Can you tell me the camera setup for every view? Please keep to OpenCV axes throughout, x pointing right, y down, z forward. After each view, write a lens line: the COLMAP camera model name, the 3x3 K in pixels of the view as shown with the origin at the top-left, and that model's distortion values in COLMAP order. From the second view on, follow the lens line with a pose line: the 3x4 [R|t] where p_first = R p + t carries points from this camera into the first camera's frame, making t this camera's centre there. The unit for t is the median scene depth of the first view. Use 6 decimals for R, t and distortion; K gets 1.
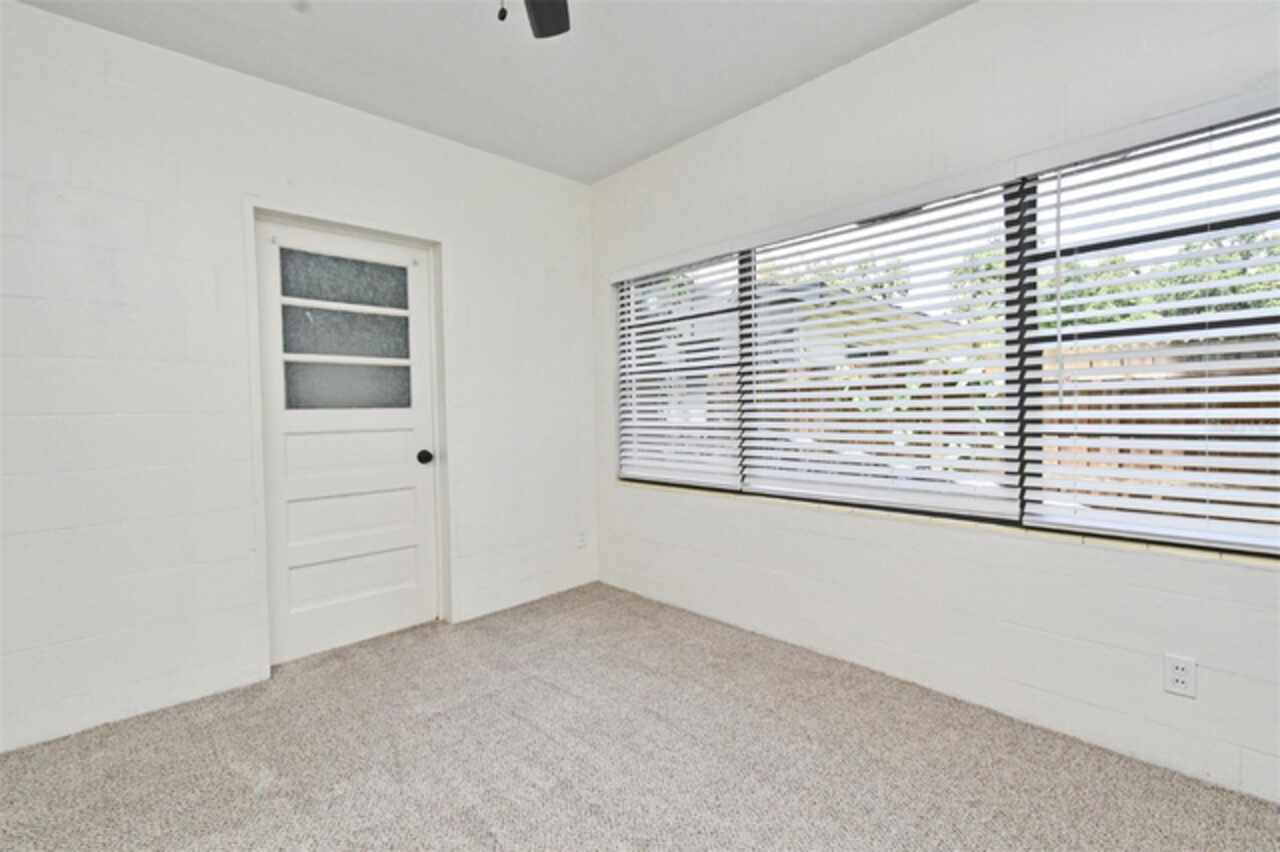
lens RADIAL K [[570.4, 0, 636.3], [0, 570.4, 418.6], [0, 0, 1]] dist [0.015628, -0.000116]
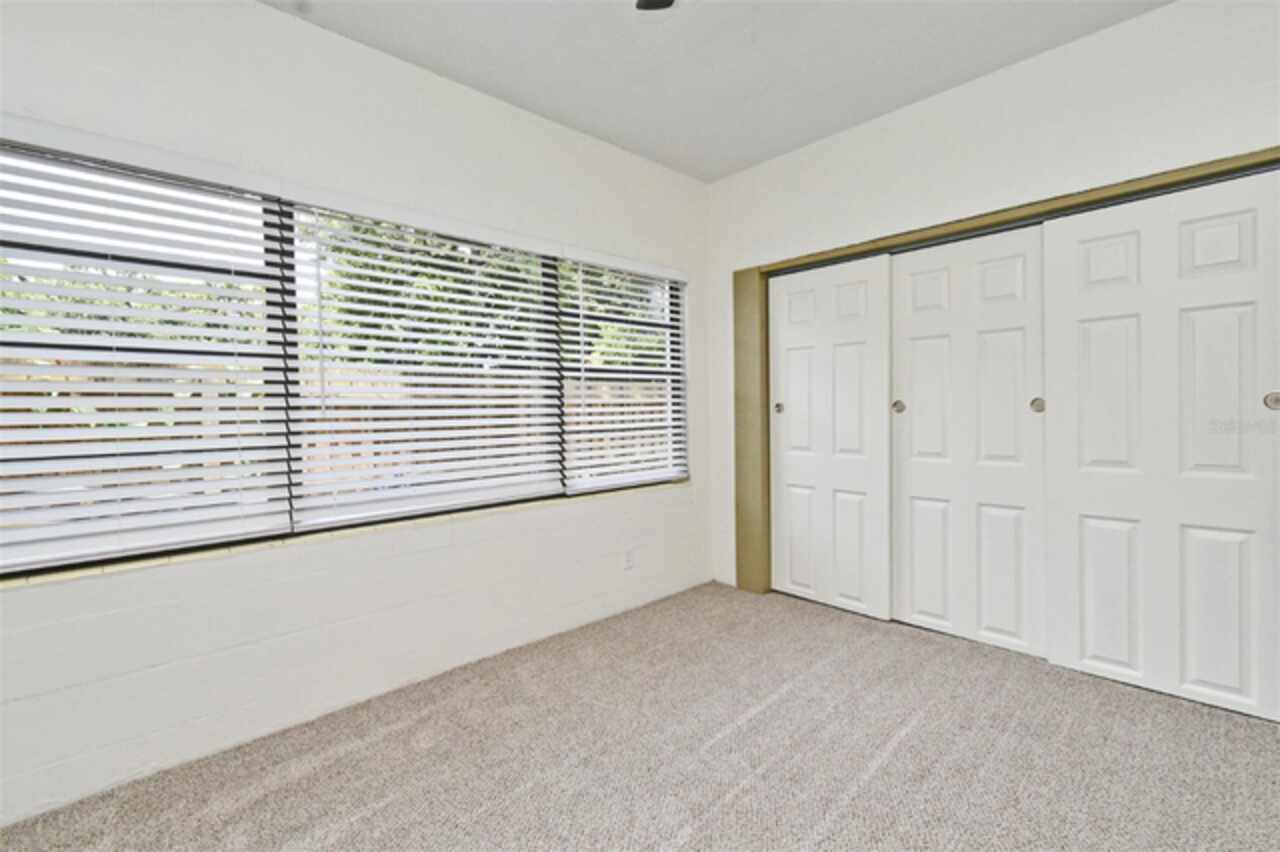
lens RADIAL K [[570.4, 0, 636.3], [0, 570.4, 418.6], [0, 0, 1]] dist [0.015628, -0.000116]
pose [[0.010360, 0.000024, 0.999946, -0.400296], [0.035622, 0.999365, -0.000393, -0.000638], [-0.999312, 0.035624, 0.010352, 0.418214]]
